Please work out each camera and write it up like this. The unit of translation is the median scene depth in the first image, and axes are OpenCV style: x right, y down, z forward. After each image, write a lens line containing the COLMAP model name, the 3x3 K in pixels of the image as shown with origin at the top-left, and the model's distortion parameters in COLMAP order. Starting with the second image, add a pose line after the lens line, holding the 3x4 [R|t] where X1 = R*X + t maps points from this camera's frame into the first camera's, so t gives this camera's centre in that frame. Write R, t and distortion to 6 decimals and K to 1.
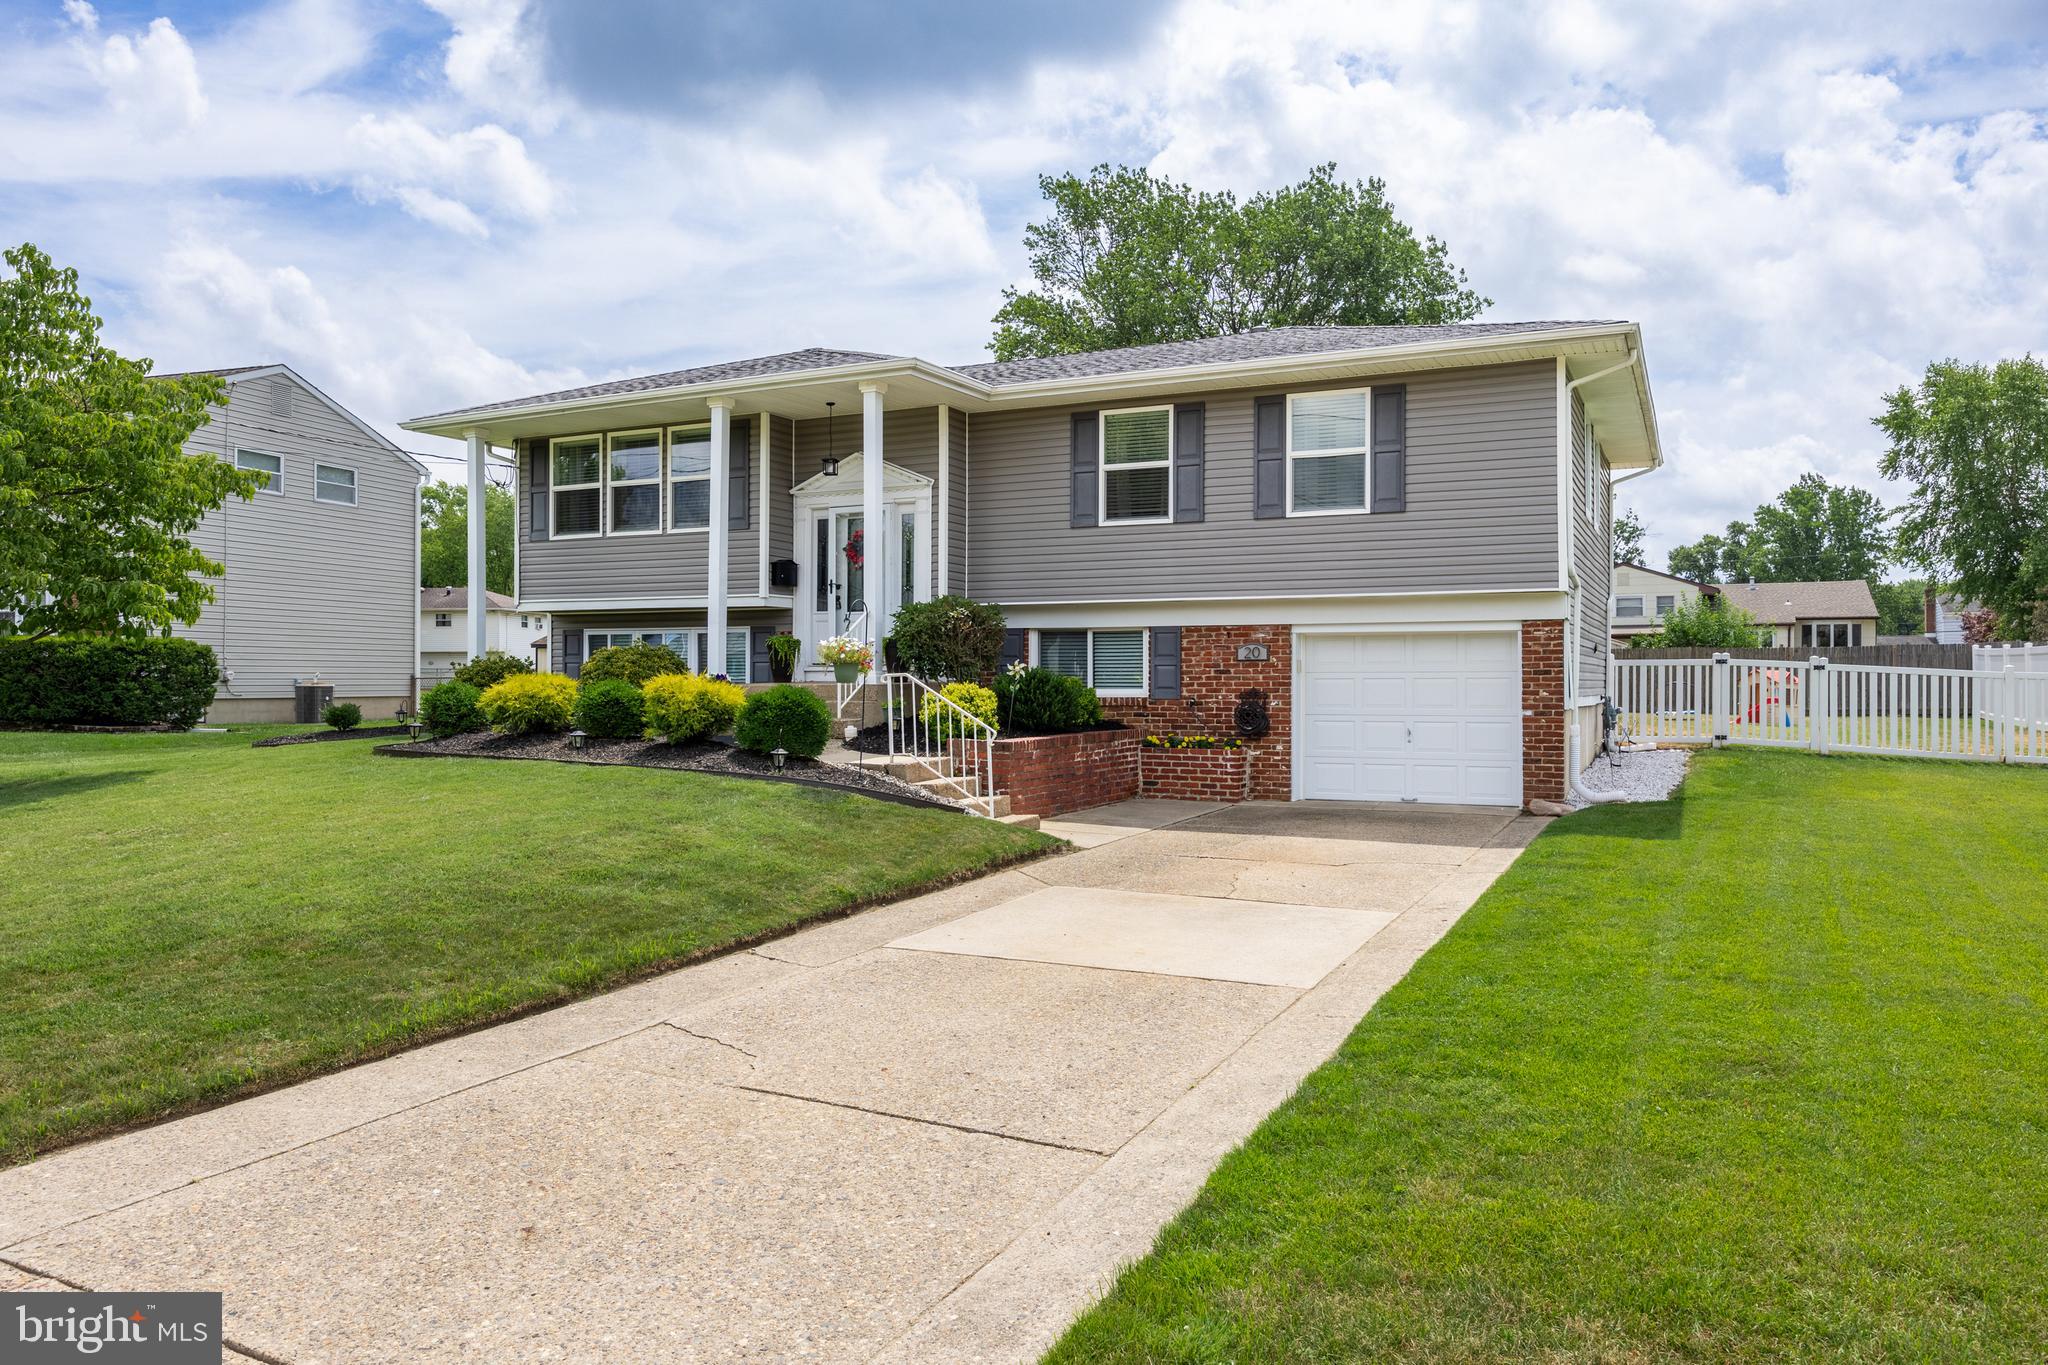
lens RADIAL K [[1387.3, 0, 1024.0], [0, 1387.3, 682.5], [0, 0, 1]] dist [-0.000968, -0.003185]
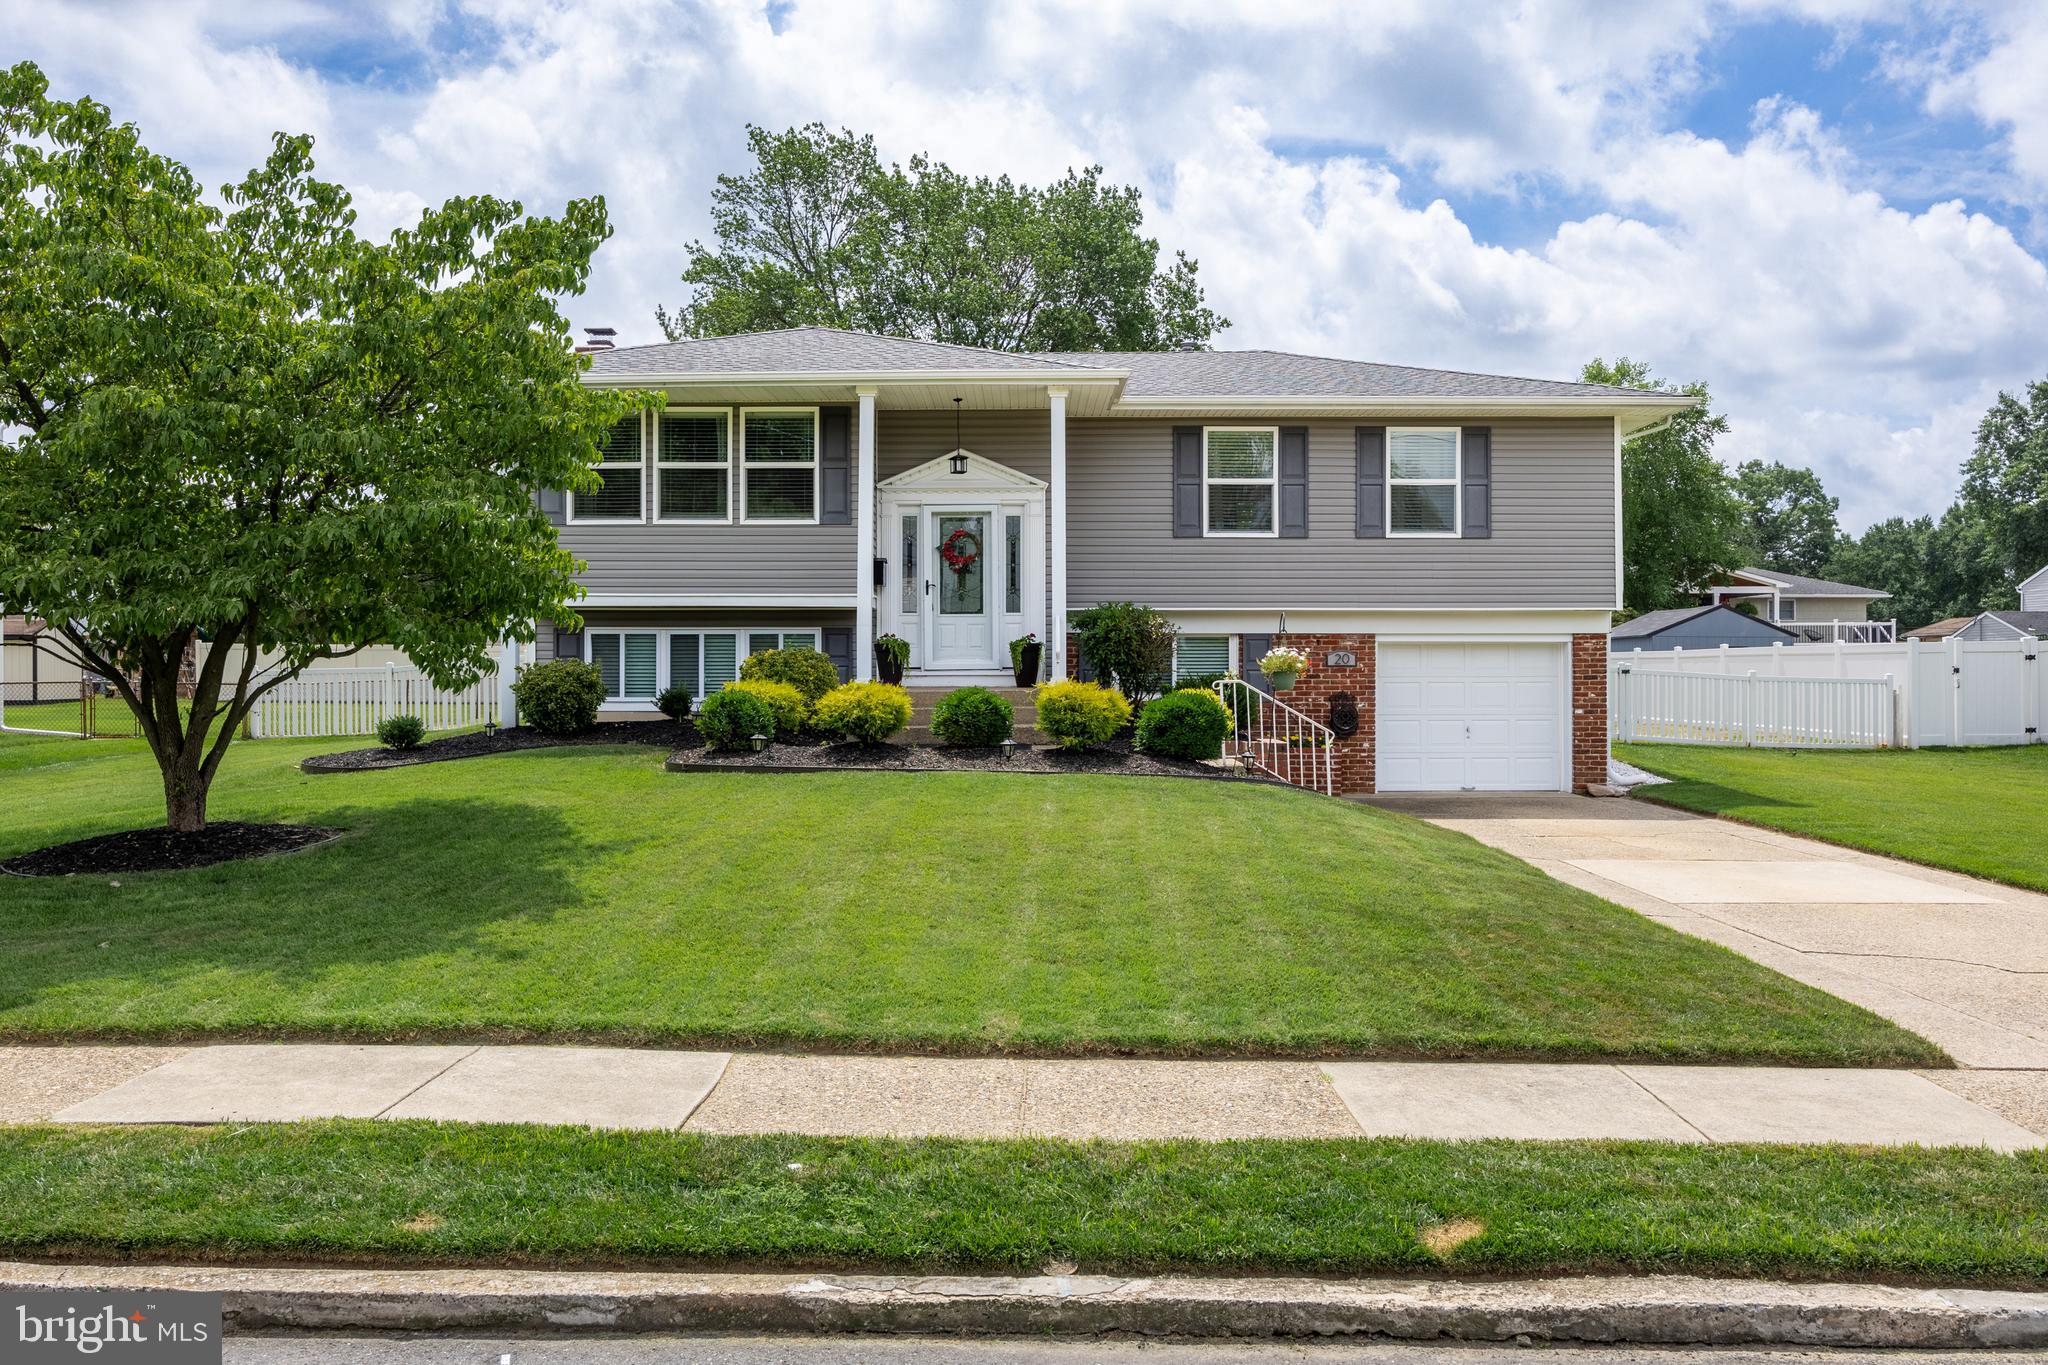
lens RADIAL K [[1539.9, 0, 1024.0], [0, 1539.9, 682.5], [0, 0, 1]] dist [-0.021827, 0.000050]
pose [[0.908002, -0.001787, 0.418962, -0.574462], [0.000784, 0.999996, 0.002565, -0.006210], [-0.418965, -0.002001, 0.908000, 0.003082]]
